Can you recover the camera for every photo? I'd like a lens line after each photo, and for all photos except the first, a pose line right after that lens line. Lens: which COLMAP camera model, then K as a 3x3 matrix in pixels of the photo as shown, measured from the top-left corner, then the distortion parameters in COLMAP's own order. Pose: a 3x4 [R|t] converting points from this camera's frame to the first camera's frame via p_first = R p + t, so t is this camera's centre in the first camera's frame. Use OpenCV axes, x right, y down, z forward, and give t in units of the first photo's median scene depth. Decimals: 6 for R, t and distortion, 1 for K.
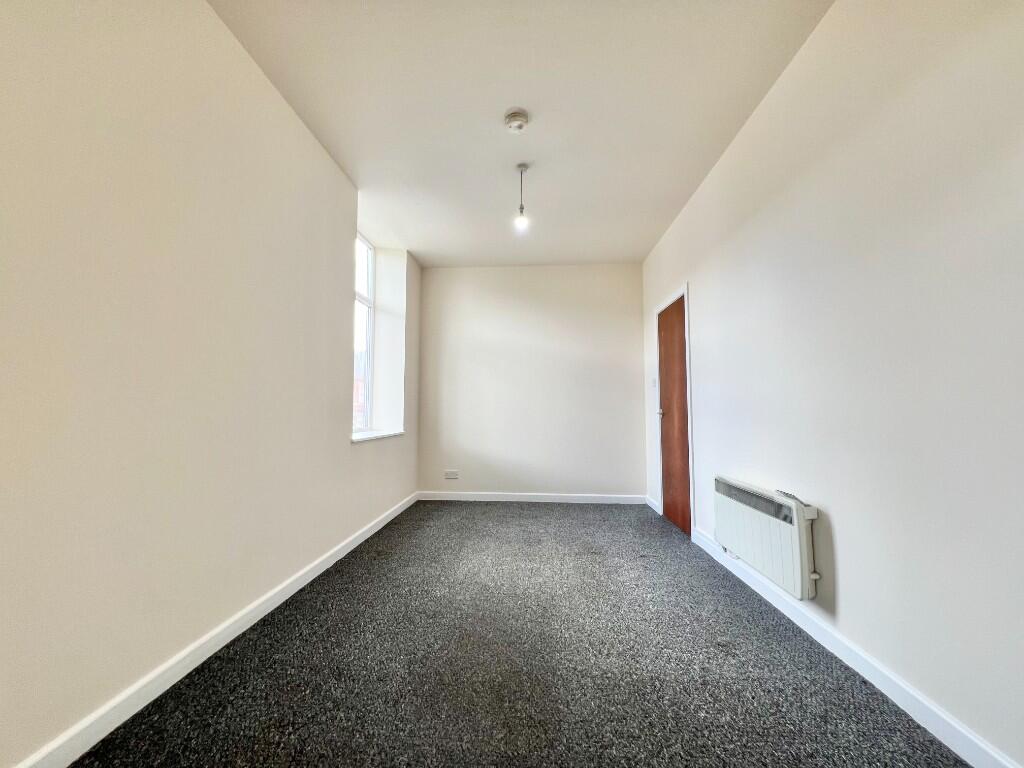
lens RADIAL K [[408.1, 0, 507.8], [0, 408.1, 382.1], [0, 0, 1]] dist [0.000909, -0.000198]
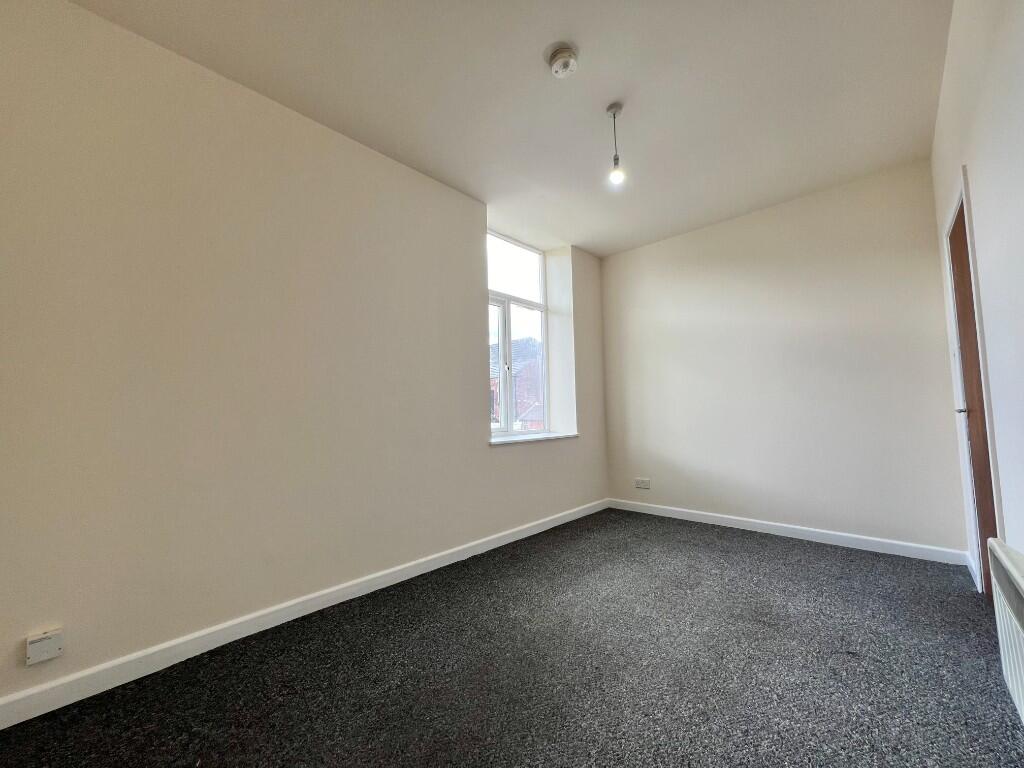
lens RADIAL K [[408.1, 0, 507.8], [0, 408.1, 382.1], [0, 0, 1]] dist [0.000909, -0.000198]
pose [[0.769024, -0.064931, -0.635914, 0.330500], [0.068265, 0.997481, -0.019294, 0.009662], [0.635564, -0.028573, 0.771519, 0.223312]]
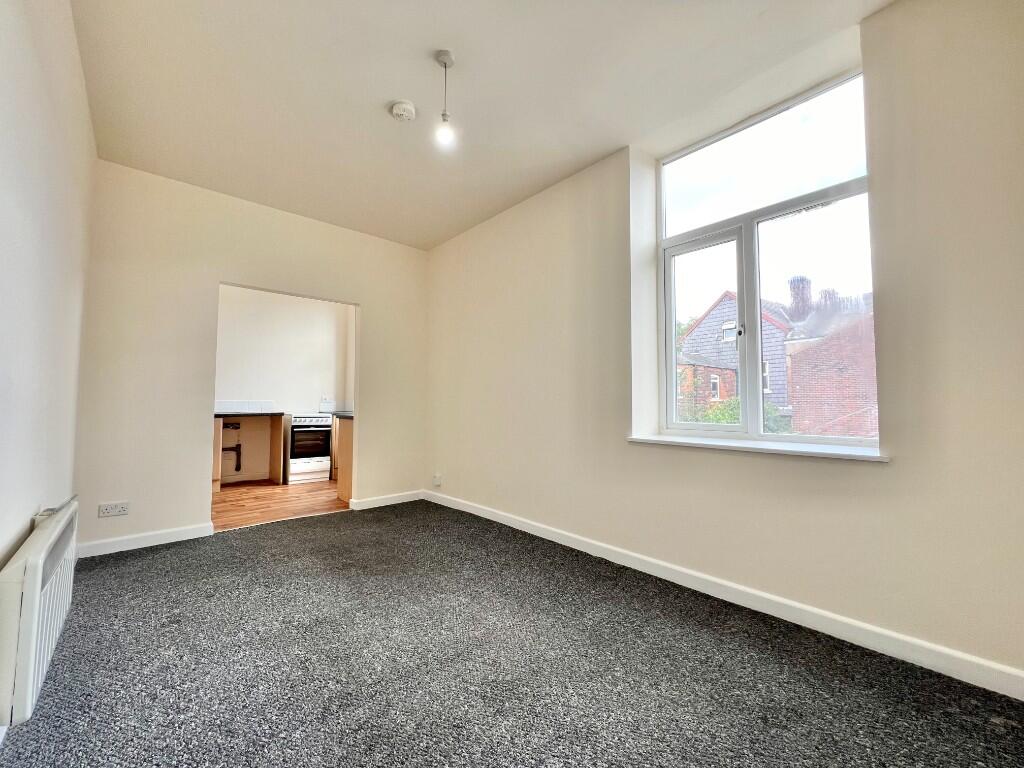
lens RADIAL K [[404.9, 0, 513.4], [0, 404.9, 387.6], [0, 0, 1]] dist [0.000515, 0.000182]
pose [[-0.692964, -0.033580, -0.720190, 0.405954], [0.047624, 0.994601, -0.092198, 0.100377], [0.719398, -0.098188, -0.687623, 1.415936]]
